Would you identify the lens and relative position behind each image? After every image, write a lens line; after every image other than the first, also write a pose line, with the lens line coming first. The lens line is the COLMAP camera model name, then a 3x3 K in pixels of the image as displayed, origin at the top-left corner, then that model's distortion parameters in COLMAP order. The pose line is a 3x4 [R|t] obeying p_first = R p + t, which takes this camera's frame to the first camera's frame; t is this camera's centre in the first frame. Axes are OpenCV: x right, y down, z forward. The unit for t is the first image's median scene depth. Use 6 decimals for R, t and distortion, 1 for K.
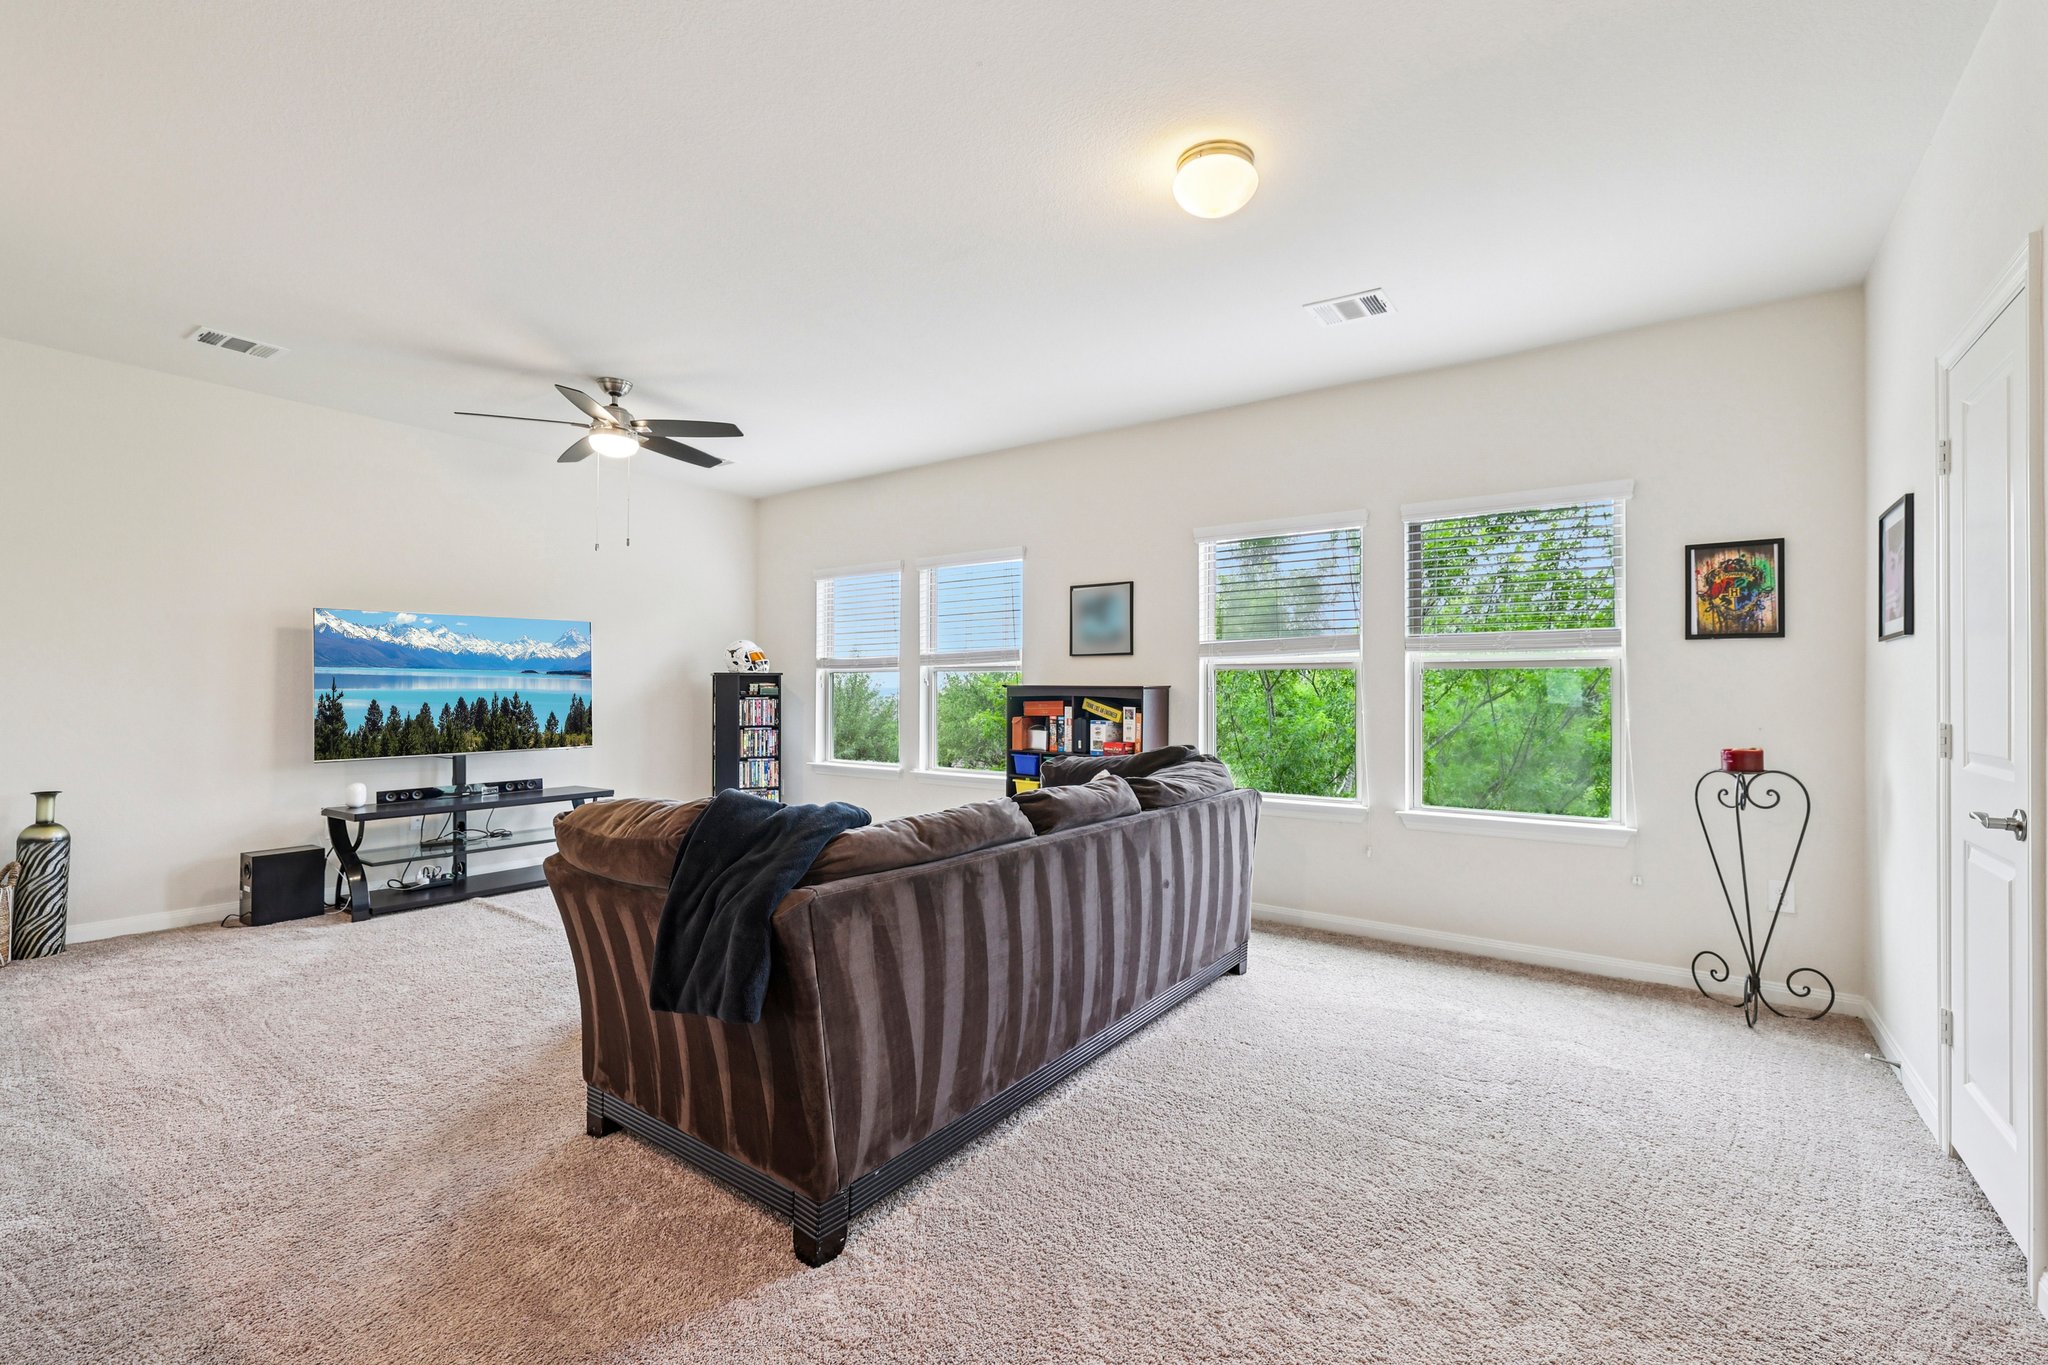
lens RADIAL K [[868.4, 0, 1020.4], [0, 868.4, 677.3], [0, 0, 1]] dist [0.000877, 0.000020]
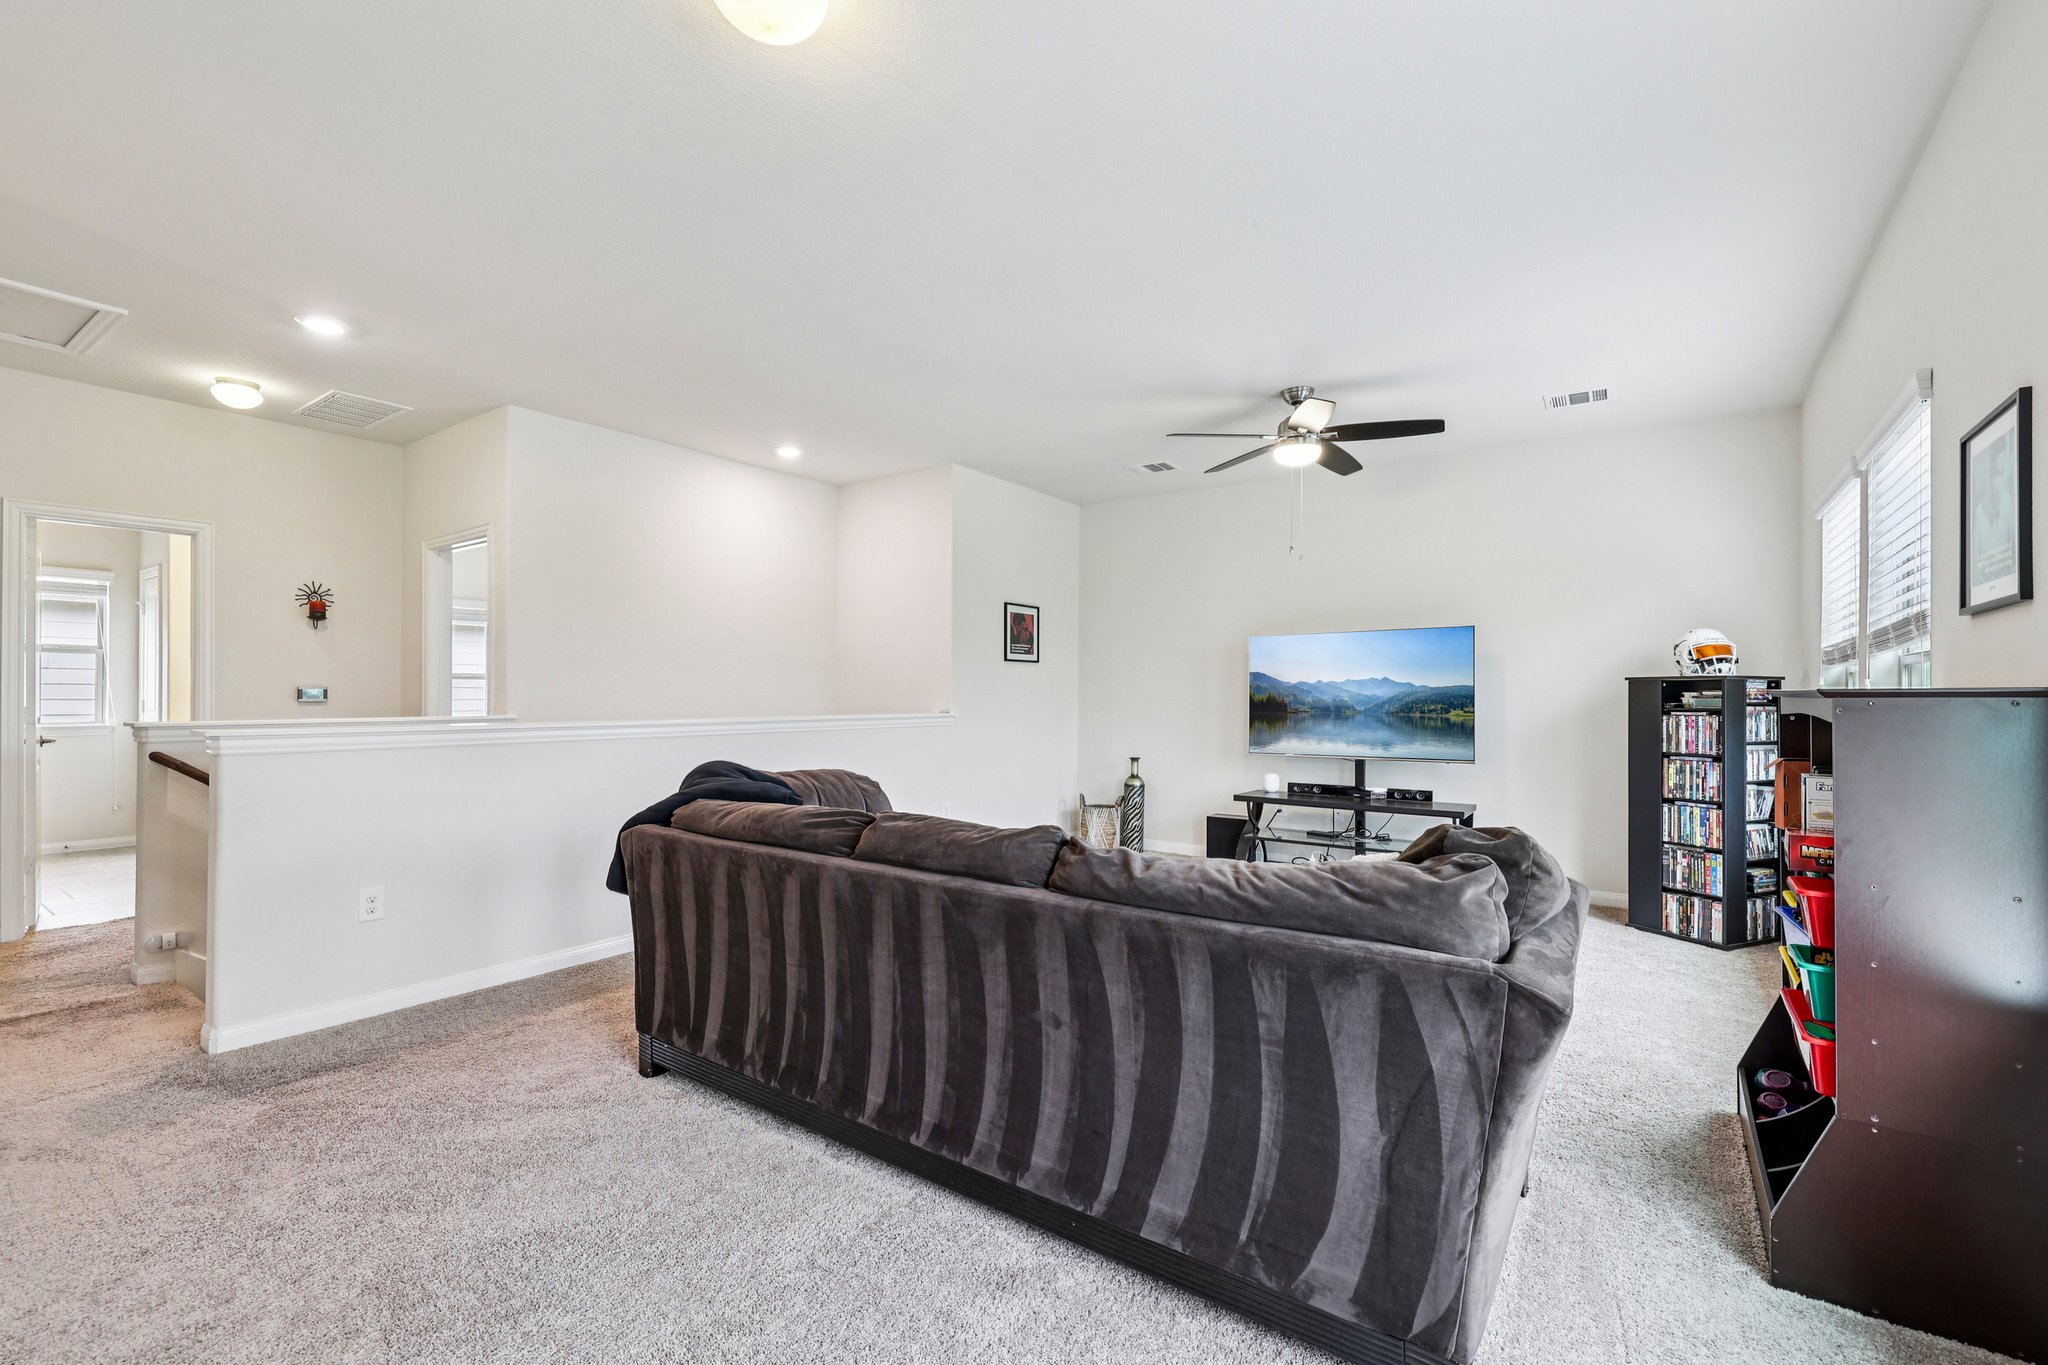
lens RADIAL K [[874.6, 0, 1028.6], [0, 874.6, 688.7], [0, 0, 1]] dist [0.001233, 0.000166]
pose [[0.013069, -0.010758, -0.999857, 0.540809], [0.008761, 0.999905, -0.010644, 0.010534], [0.999876, -0.008621, 0.013162, 0.683382]]
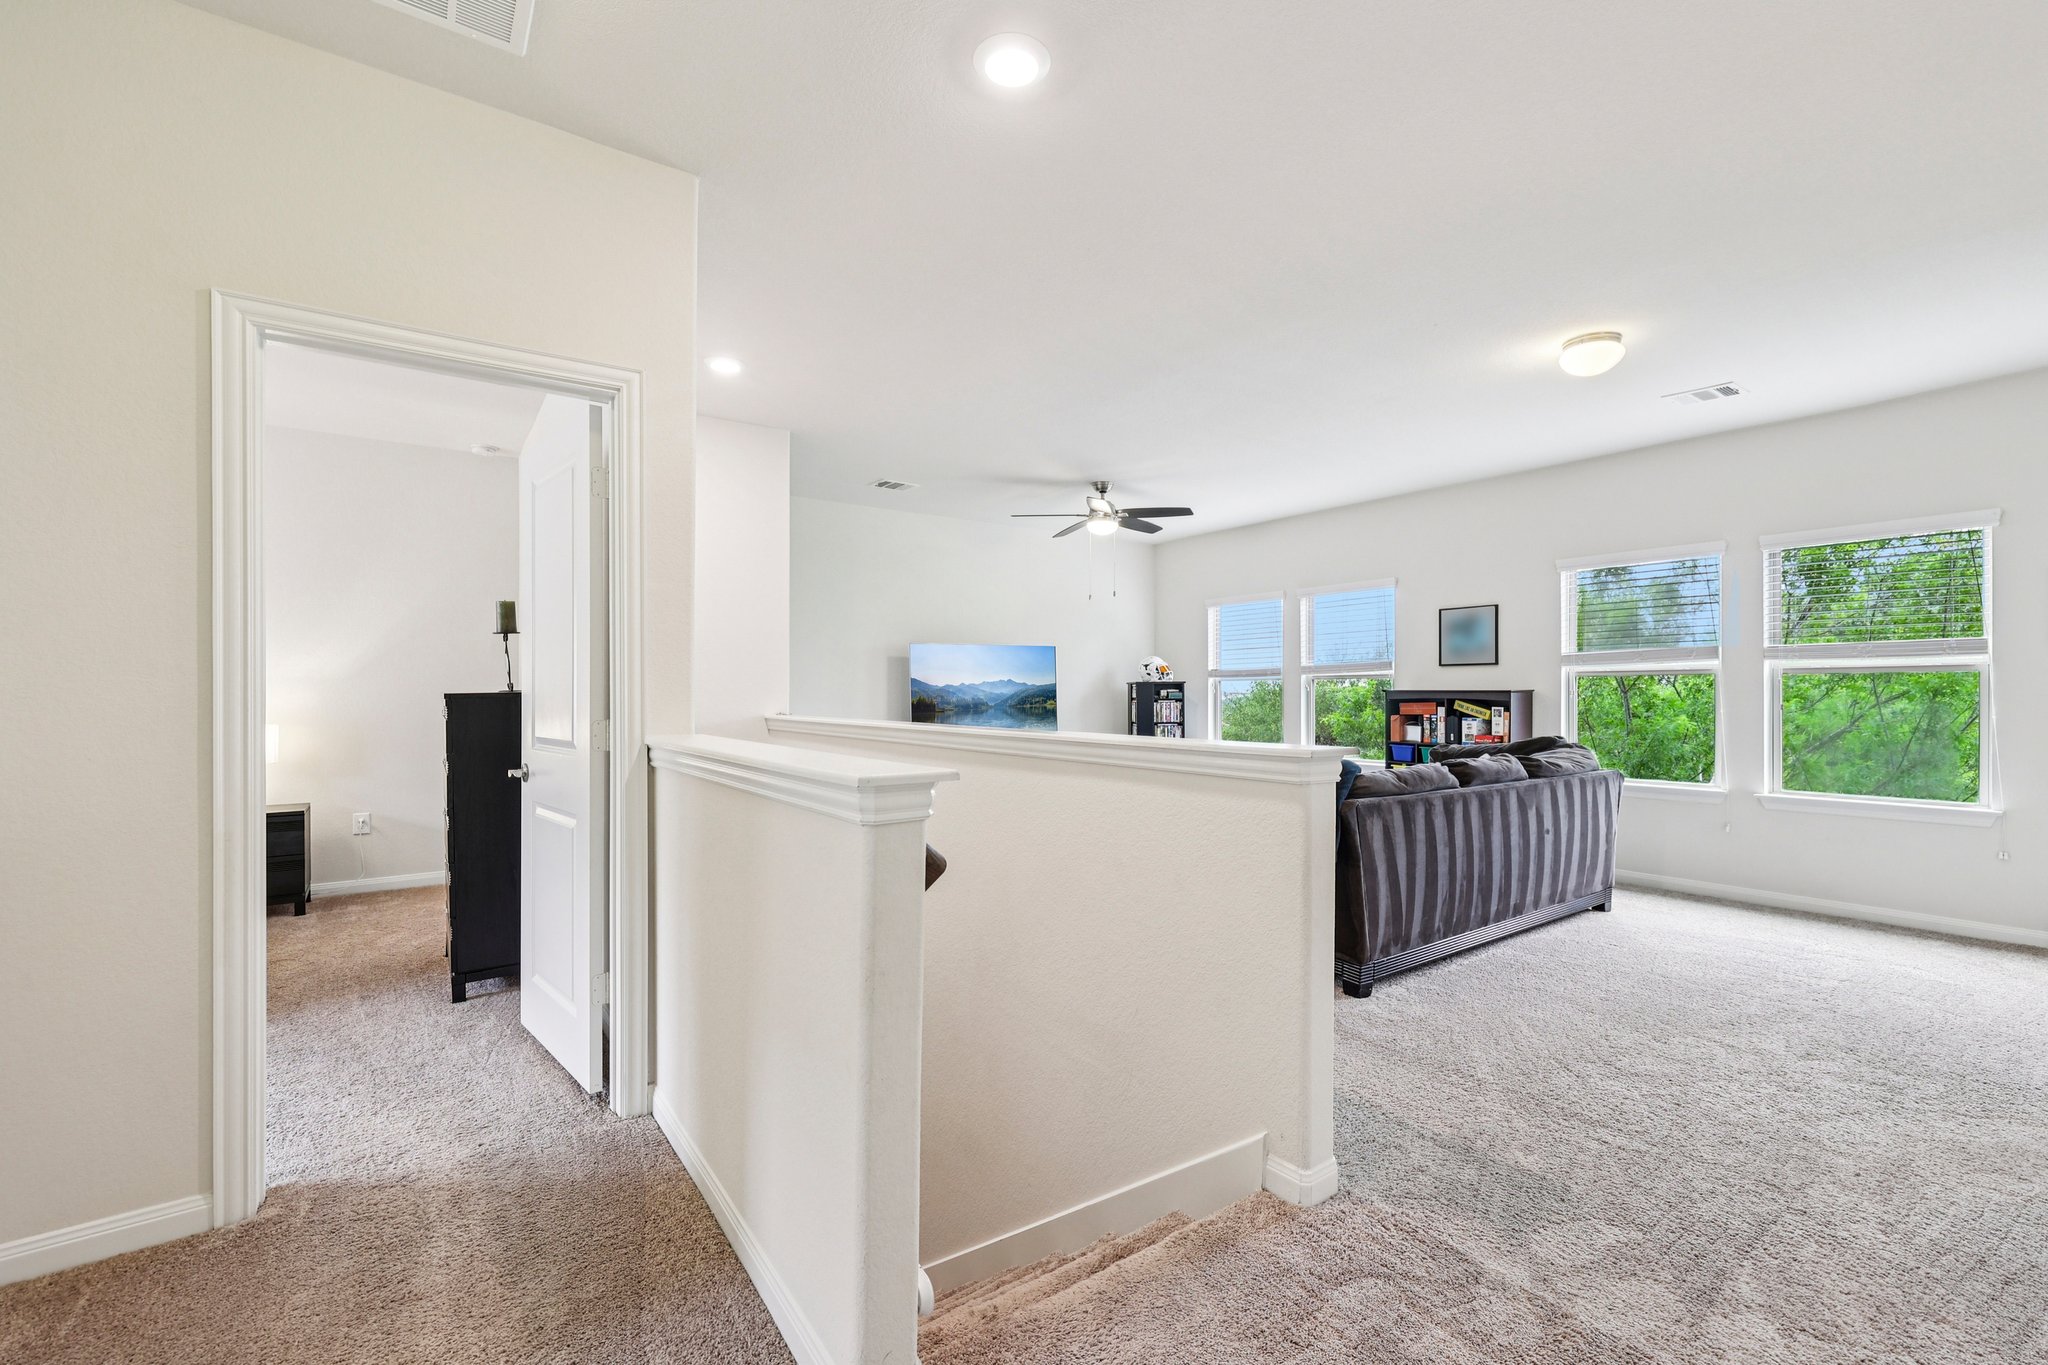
lens RADIAL K [[855.9, 0, 1028.6], [0, 855.9, 692.4], [0, 0, 1]] dist [-0.000723, -0.000243]
pose [[0.947966, -0.005737, -0.318321, -0.131247], [0.009757, 0.999892, 0.011034, -0.007574], [0.318223, -0.013565, 0.947919, -0.407360]]
